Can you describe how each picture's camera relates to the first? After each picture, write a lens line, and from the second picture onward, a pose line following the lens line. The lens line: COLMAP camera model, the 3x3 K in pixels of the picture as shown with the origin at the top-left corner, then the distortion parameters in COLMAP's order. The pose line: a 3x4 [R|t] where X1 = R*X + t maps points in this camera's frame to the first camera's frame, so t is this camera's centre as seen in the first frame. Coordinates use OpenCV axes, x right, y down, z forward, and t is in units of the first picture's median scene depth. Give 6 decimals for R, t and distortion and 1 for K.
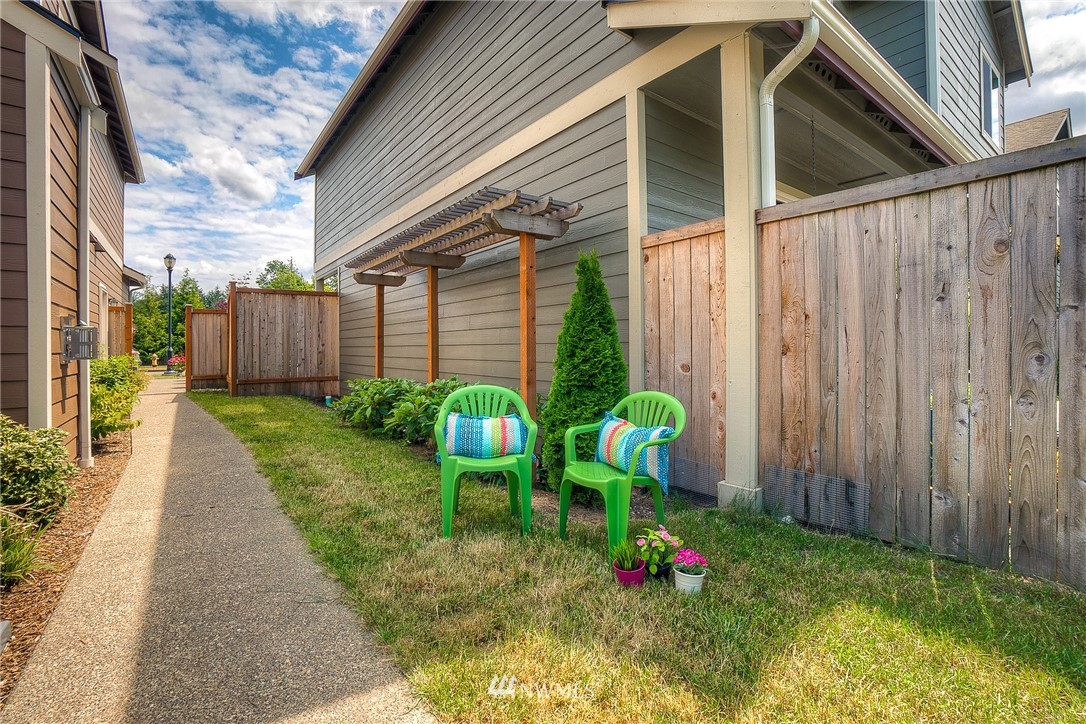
lens RADIAL K [[476.1, 0, 540.0], [0, 476.1, 350.3], [0, 0, 1]] dist [-0.004979, -0.000321]
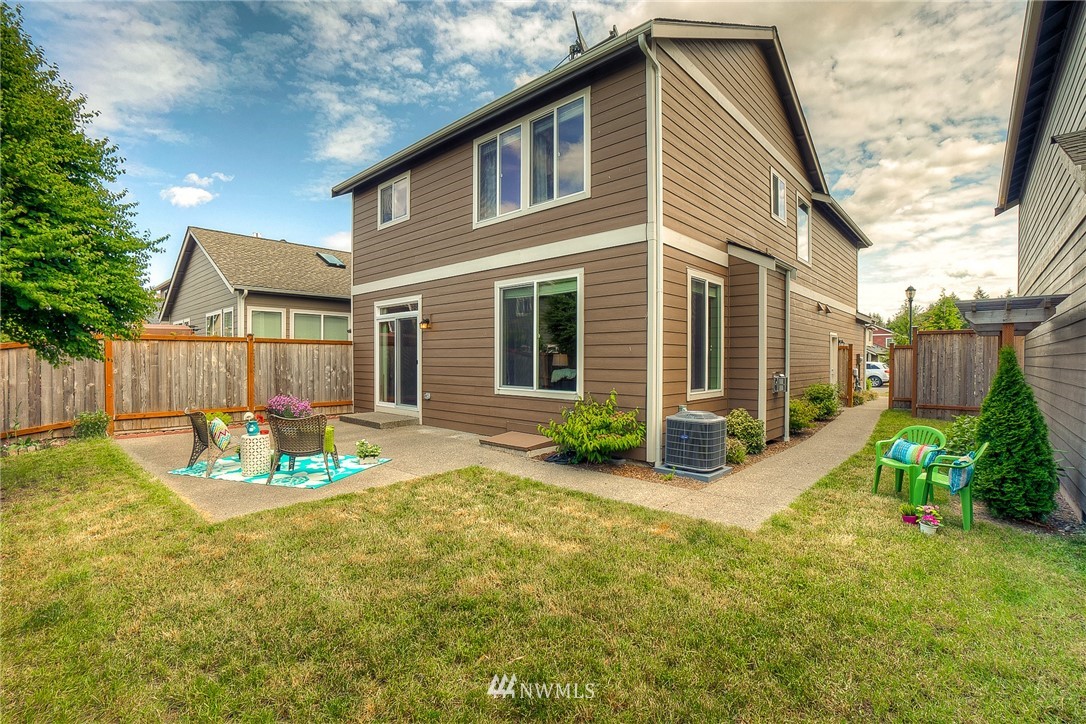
lens RADIAL K [[476.1, 0, 545.3], [0, 476.1, 361.6], [0, 0, 1]] dist [-0.004979, -0.000321]
pose [[0.199889, 0.010096, -0.979767, 0.380779], [-0.010488, 0.999912, 0.008164, -0.049548], [0.979763, 0.008643, 0.199977, -0.207218]]
